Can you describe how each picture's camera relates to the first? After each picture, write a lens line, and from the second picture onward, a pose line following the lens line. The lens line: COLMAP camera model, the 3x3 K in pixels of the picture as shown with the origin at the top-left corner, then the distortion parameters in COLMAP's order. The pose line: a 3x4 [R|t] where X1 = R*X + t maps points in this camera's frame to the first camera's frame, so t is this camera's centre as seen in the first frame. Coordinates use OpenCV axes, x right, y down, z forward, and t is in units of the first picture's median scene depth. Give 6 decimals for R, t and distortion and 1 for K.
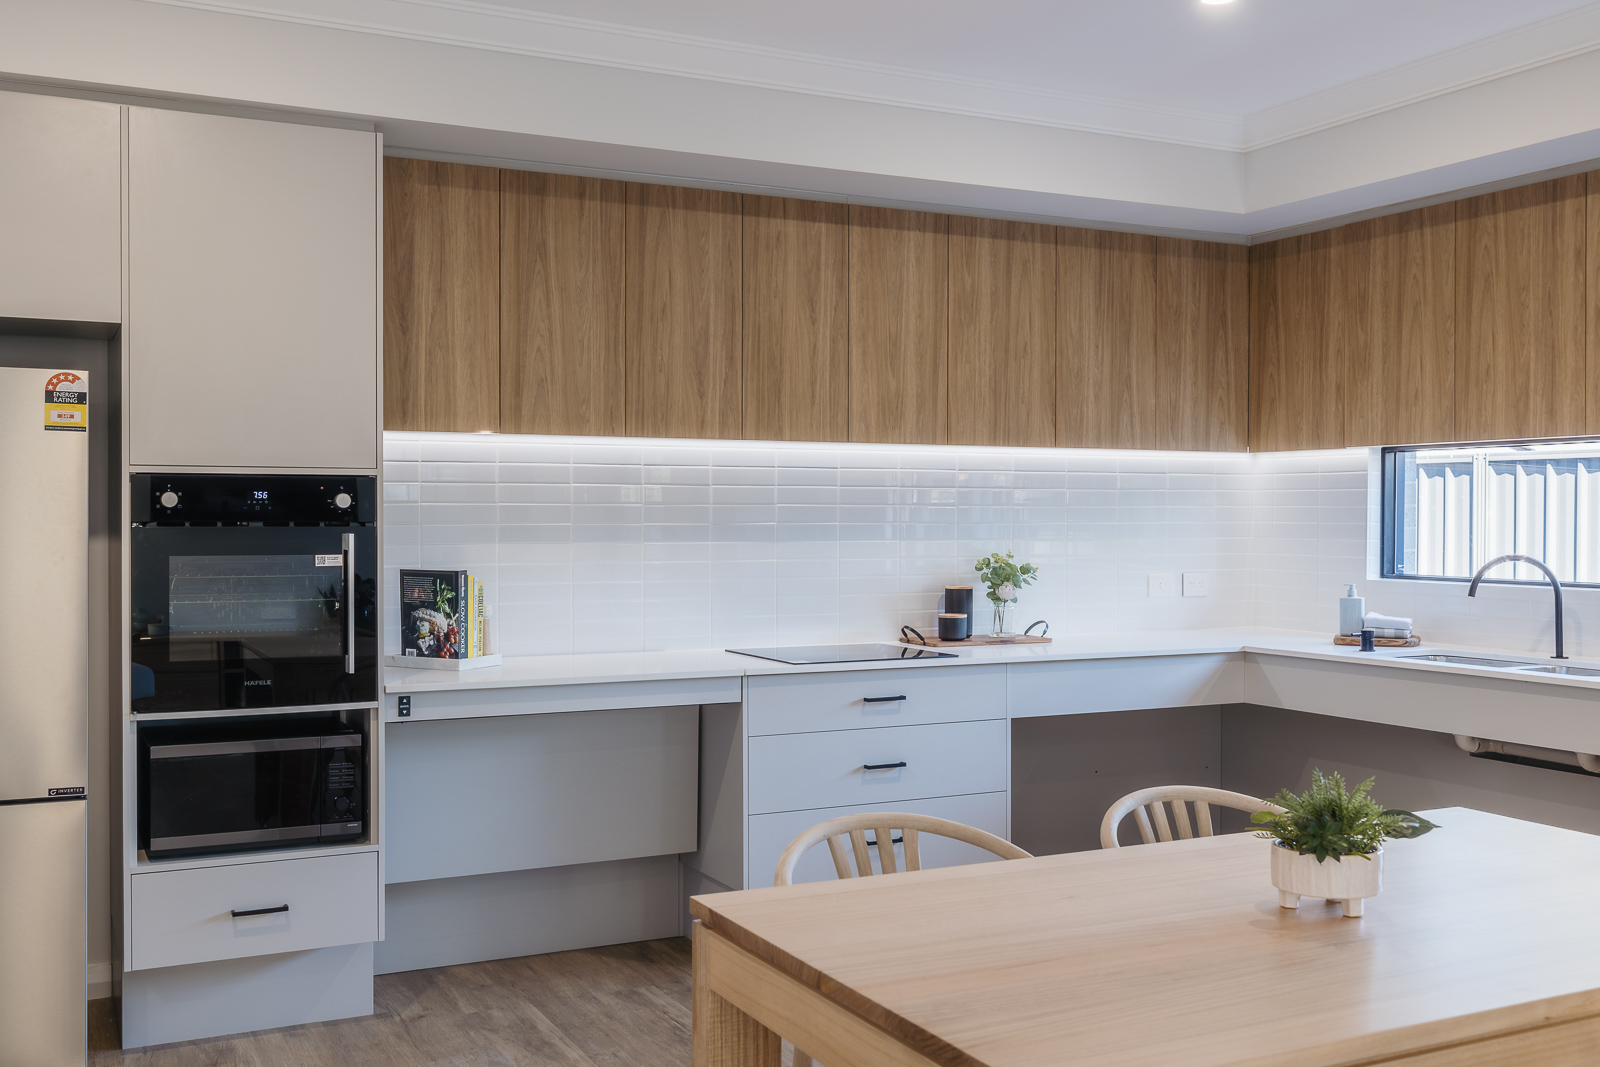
lens RADIAL K [[1538.7, 0, 789.5], [0, 1538.7, 540.3], [0, 0, 1]] dist [-0.000590, 0.007961]
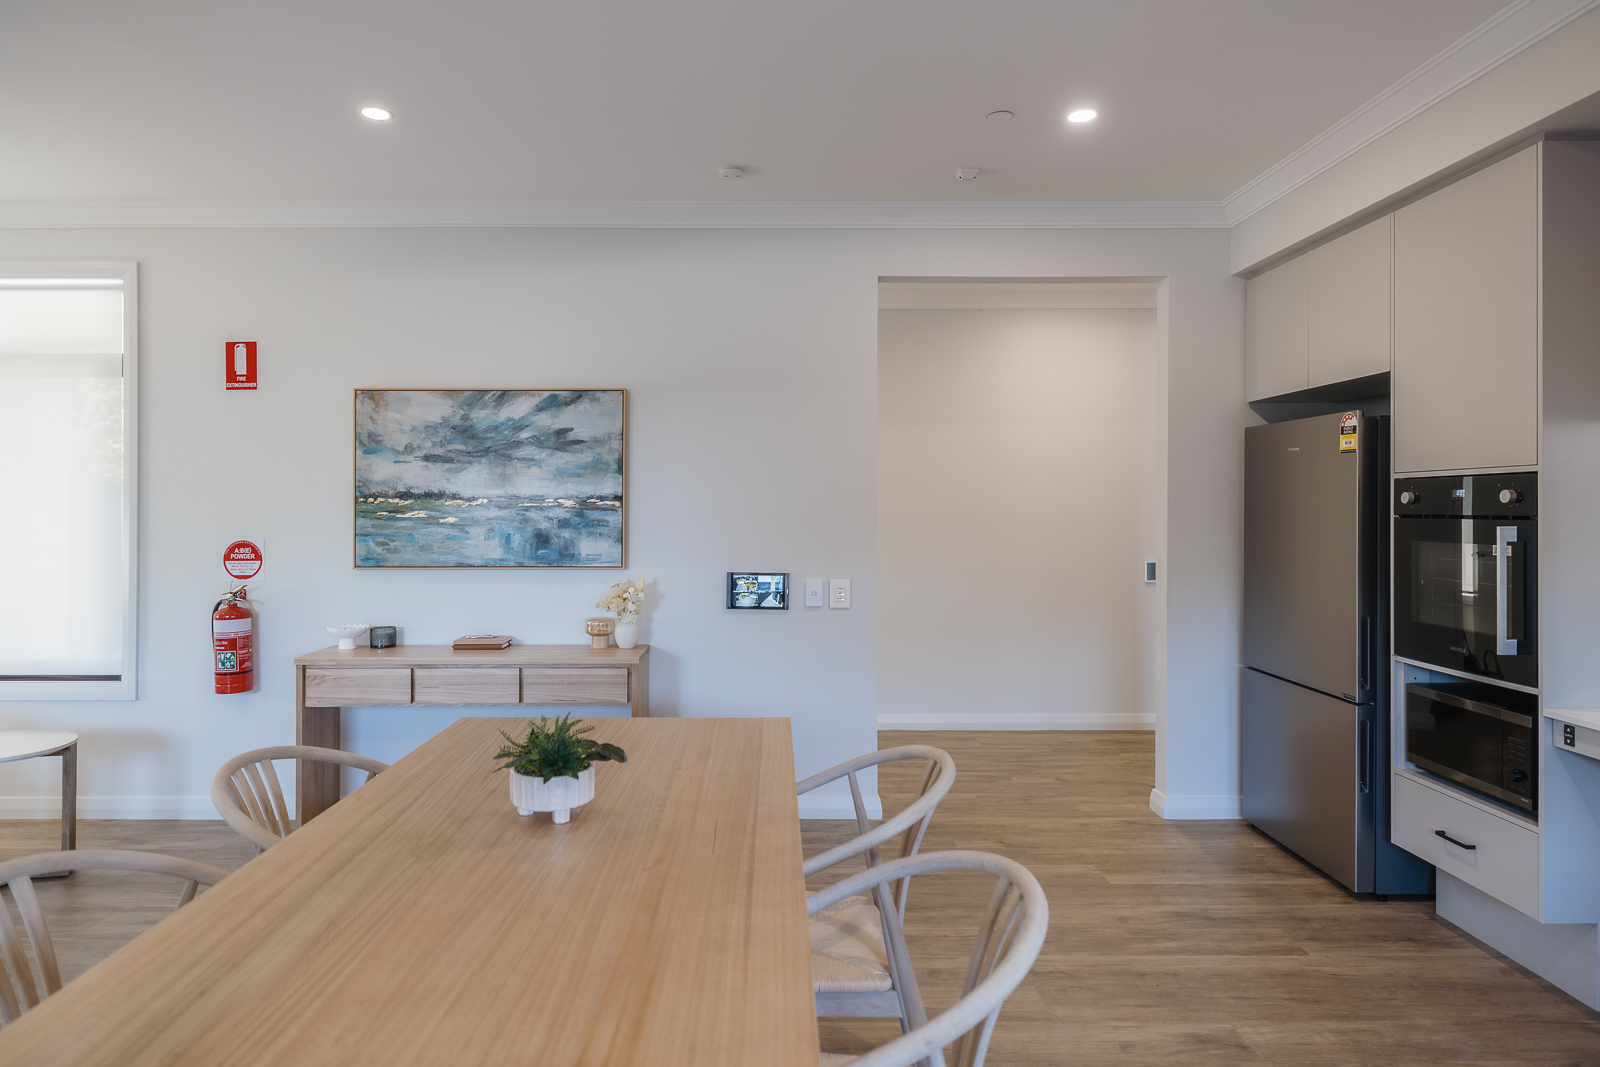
lens RADIAL K [[941.7, 0, 770.4], [0, 941.7, 507.0], [0, 0, 1]] dist [-0.000779, -0.000729]
pose [[-0.445297, -0.001998, -0.895381, 0.450812], [-0.013389, 0.999901, 0.004427, -0.011747], [0.895283, 0.013960, -0.445280, 0.692722]]
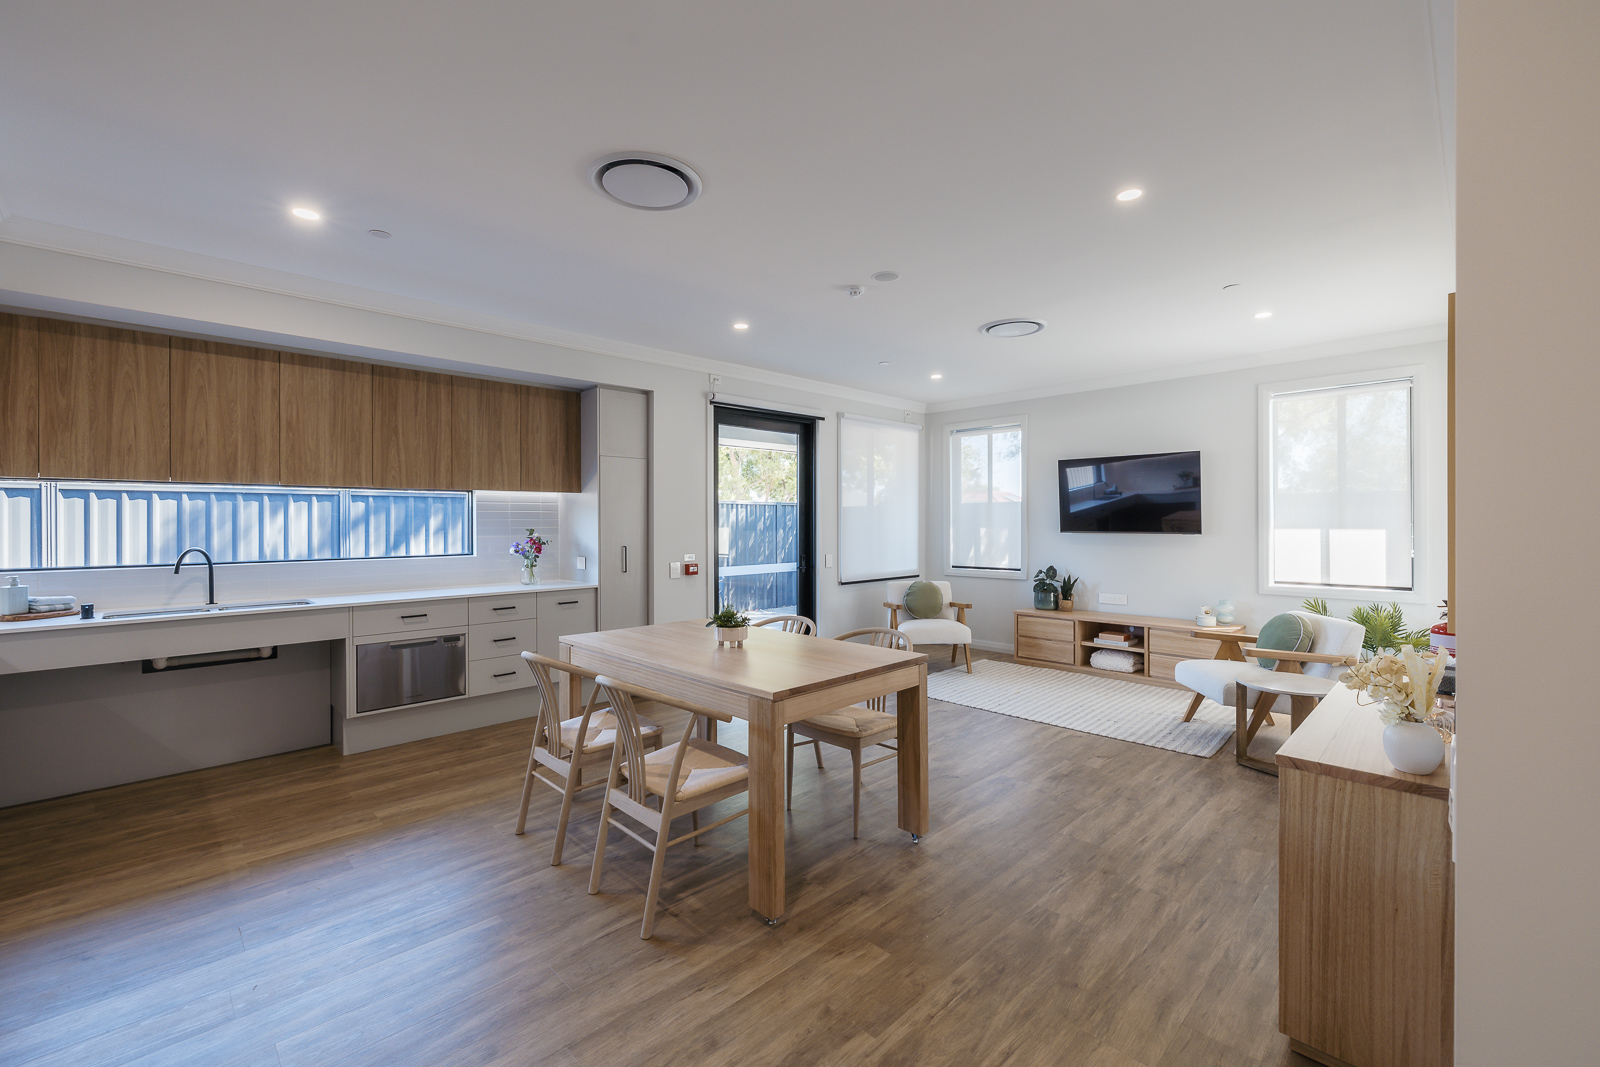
lens RADIAL K [[675.4, 0, 800.9], [0, 675.4, 519.3], [0, 0, 1]] dist [0.000489, -0.000193]
pose [[-0.306349, 0.005782, 0.951902, -0.478359], [0.018682, 0.999825, -0.000061, -0.010037], [-0.951736, 0.017764, -0.306404, 0.589500]]
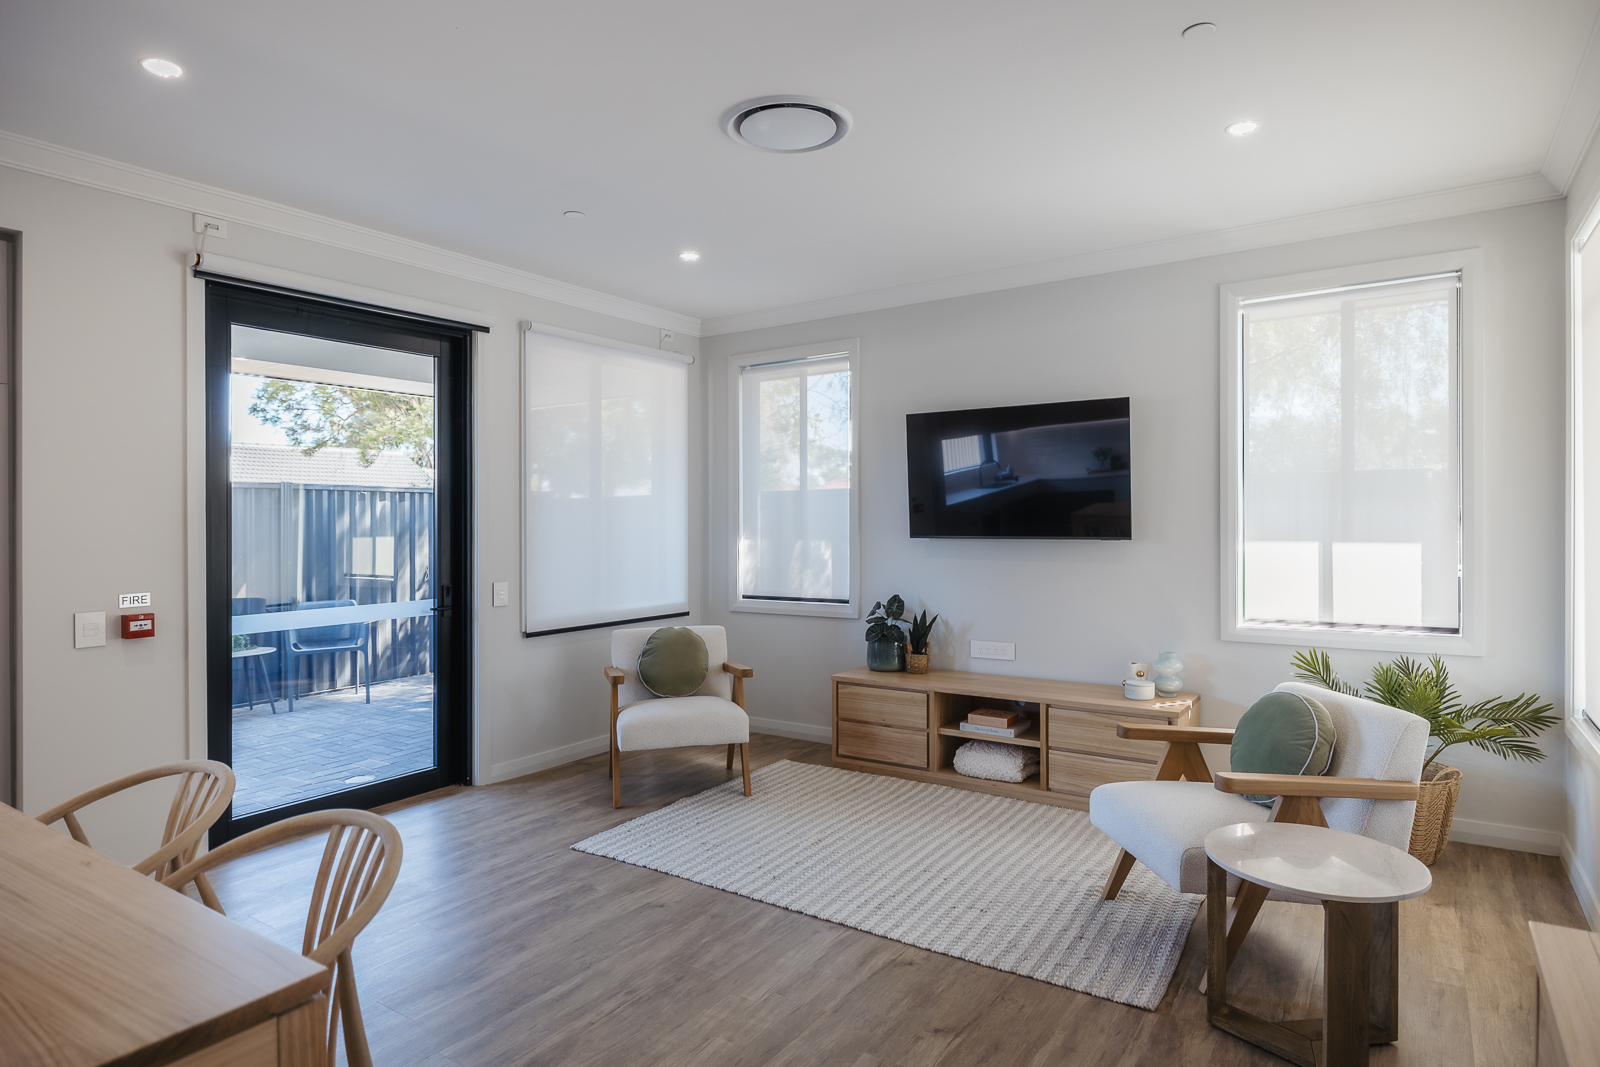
lens RADIAL K [[898.3, 0, 801.5], [0, 898.3, 531.2], [0, 0, 1]] dist [-0.001960, -0.001304]
pose [[-0.486410, -0.005571, 0.873713, -0.209250], [0.022501, 0.999568, 0.018900, -0.005052], [-0.873441, 0.028853, -0.486074, 0.304628]]
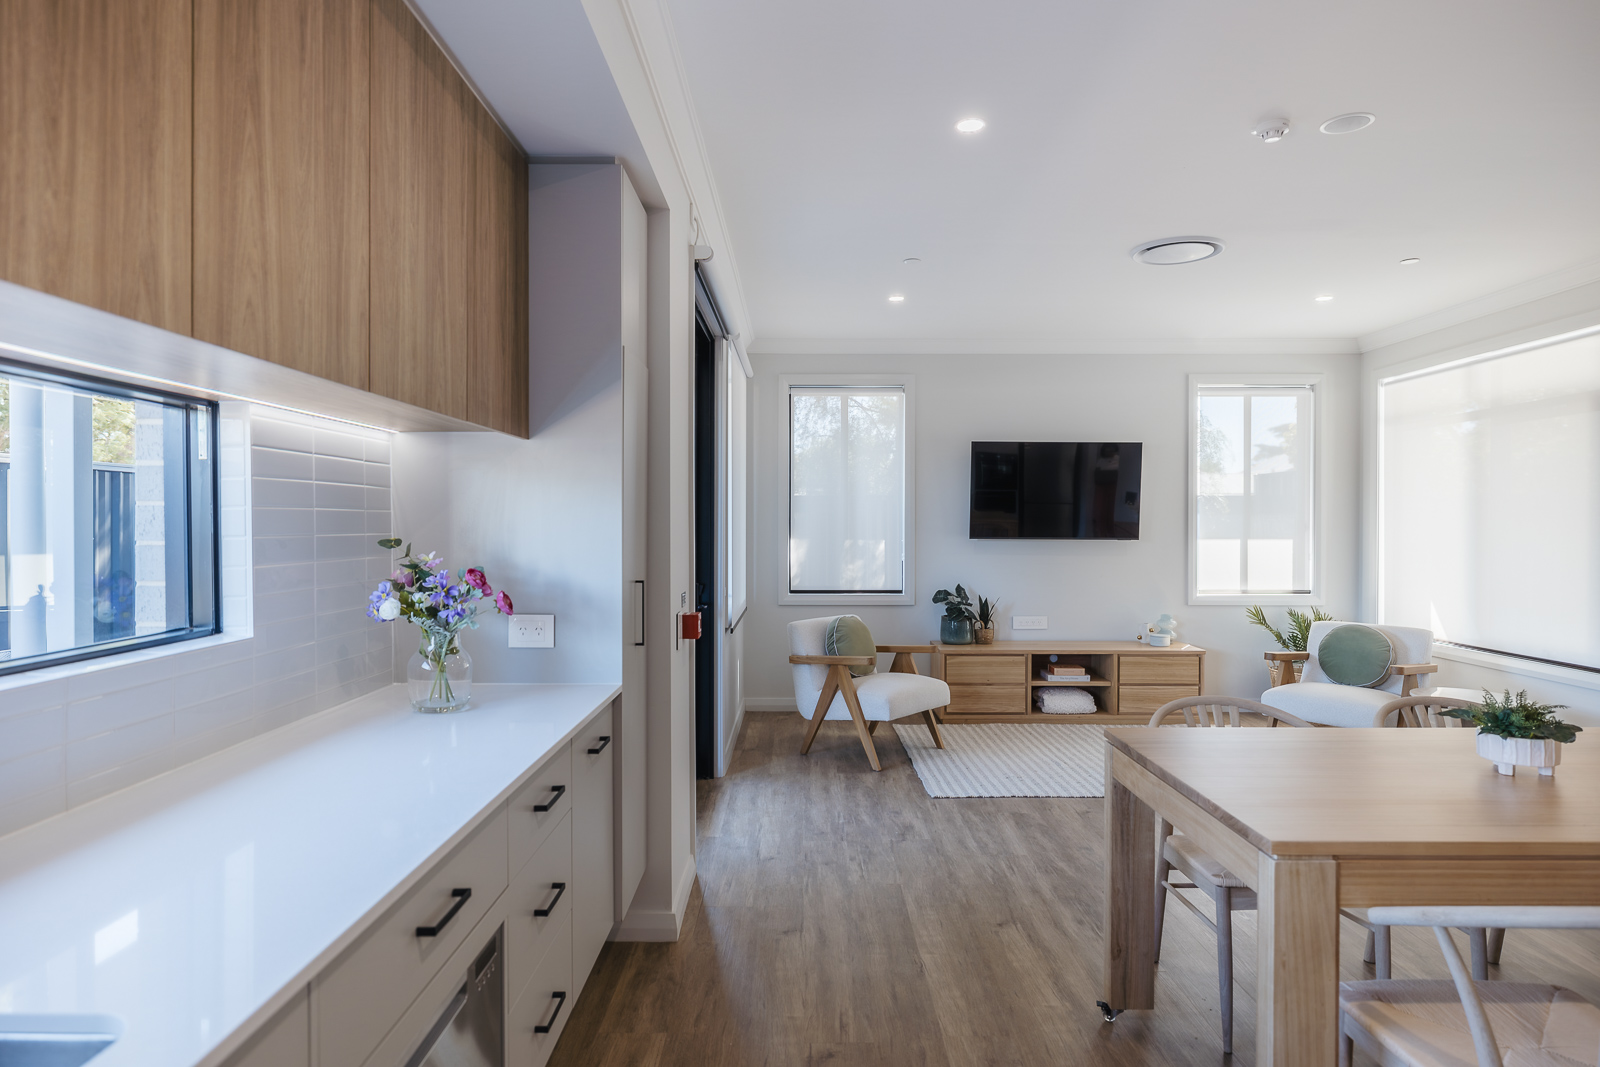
lens RADIAL K [[898.3, 0, 801.5], [0, 898.3, 531.2], [0, 0, 1]] dist [-0.001960, -0.001304]
pose [[-0.894682, -0.005846, 0.446666, 0.275452], [0.004333, 0.999754, 0.021762, -0.015611], [-0.446683, 0.021406, -0.894436, 0.990762]]
